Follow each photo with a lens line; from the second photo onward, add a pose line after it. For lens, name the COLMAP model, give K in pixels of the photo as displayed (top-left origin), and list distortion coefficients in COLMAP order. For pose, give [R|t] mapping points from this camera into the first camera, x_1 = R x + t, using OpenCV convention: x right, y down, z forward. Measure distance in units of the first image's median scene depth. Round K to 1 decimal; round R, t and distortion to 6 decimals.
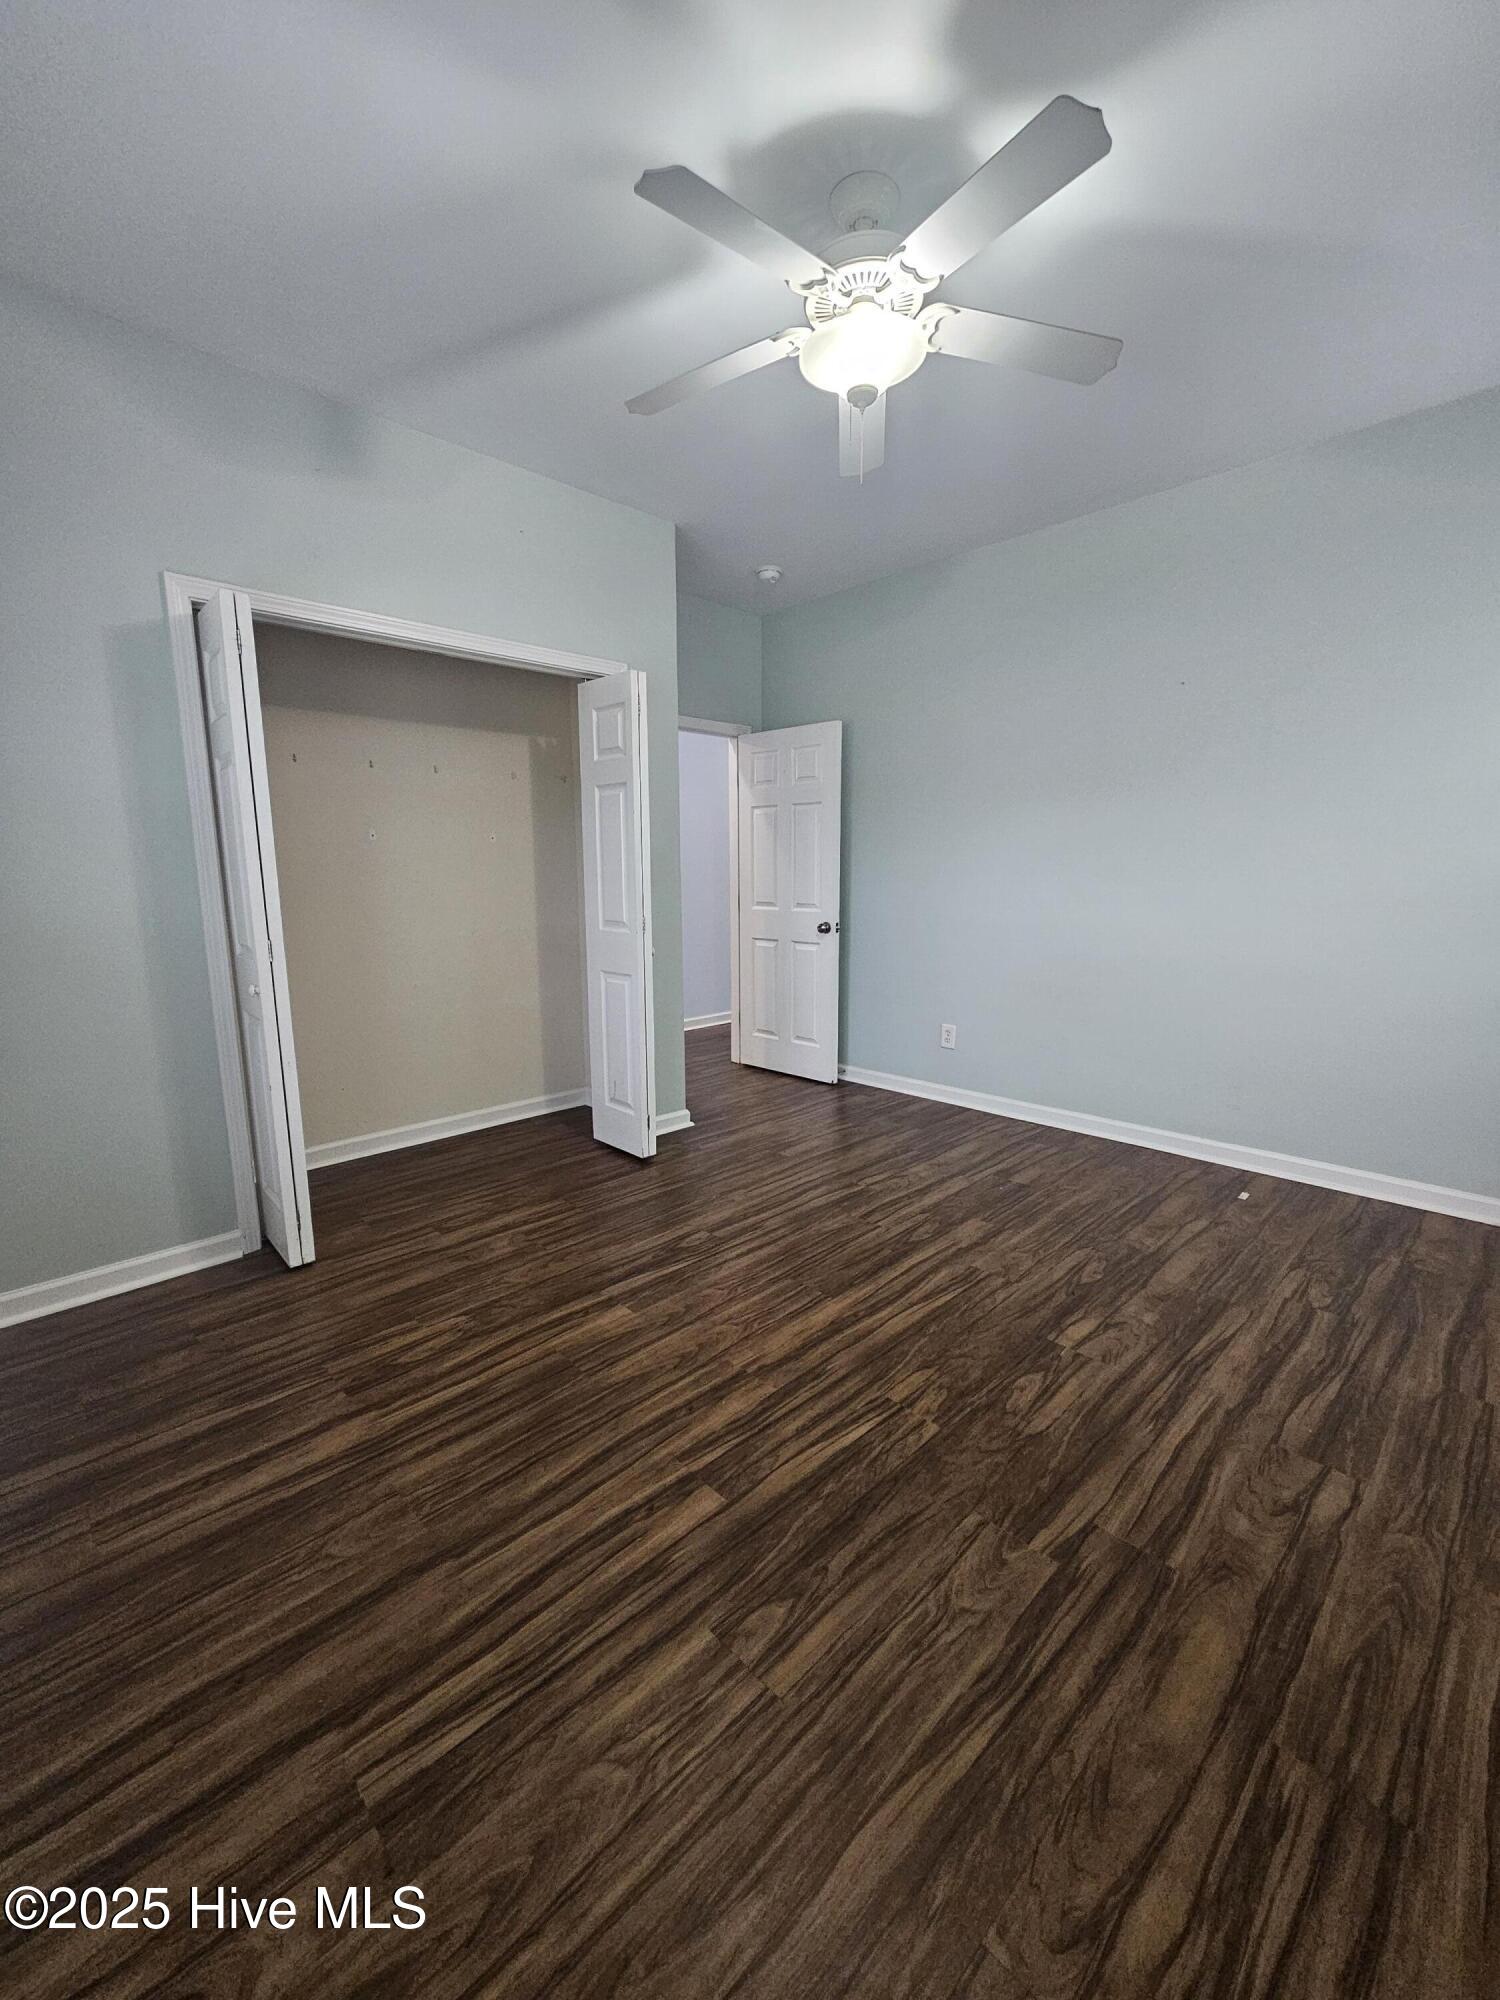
lens RADIAL K [[823.9, 0, 753.9], [0, 823.9, 1000.8], [0, 0, 1]] dist [-0.003818, 0.001293]
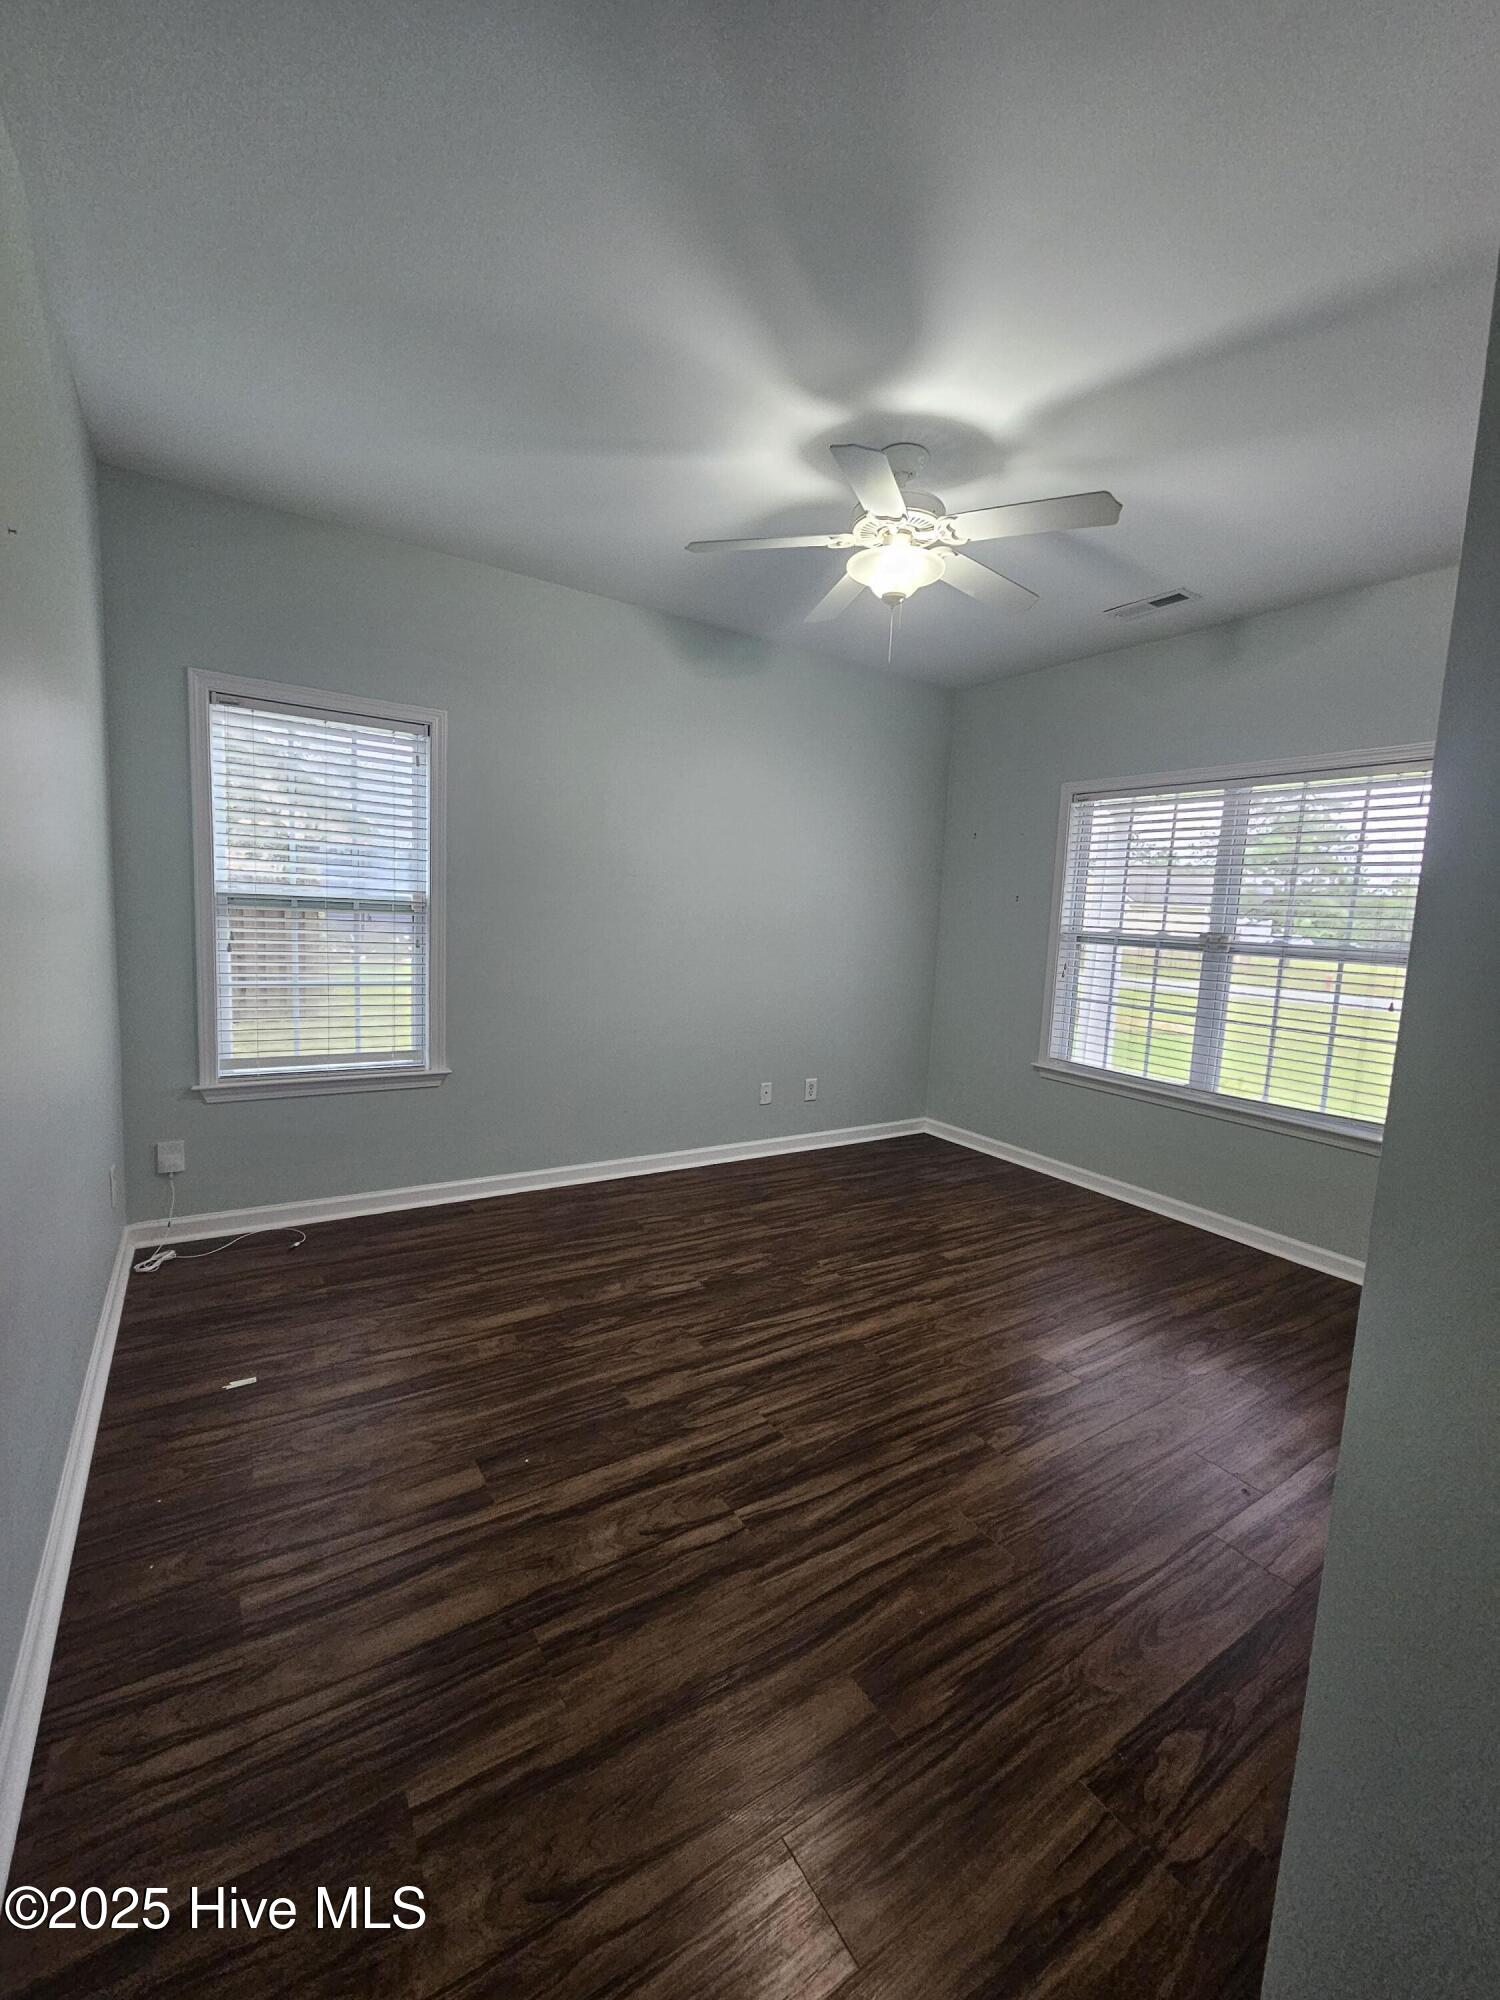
lens RADIAL K [[823.9, 0, 754.2], [0, 823.9, 996.4], [0, 0, 1]] dist [-0.003818, 0.001293]
pose [[-0.980946, -0.056008, 0.186030, 0.050639], [-0.007744, 0.968055, 0.250619, -0.375820], [-0.194124, 0.244403, -0.950044, 2.060541]]
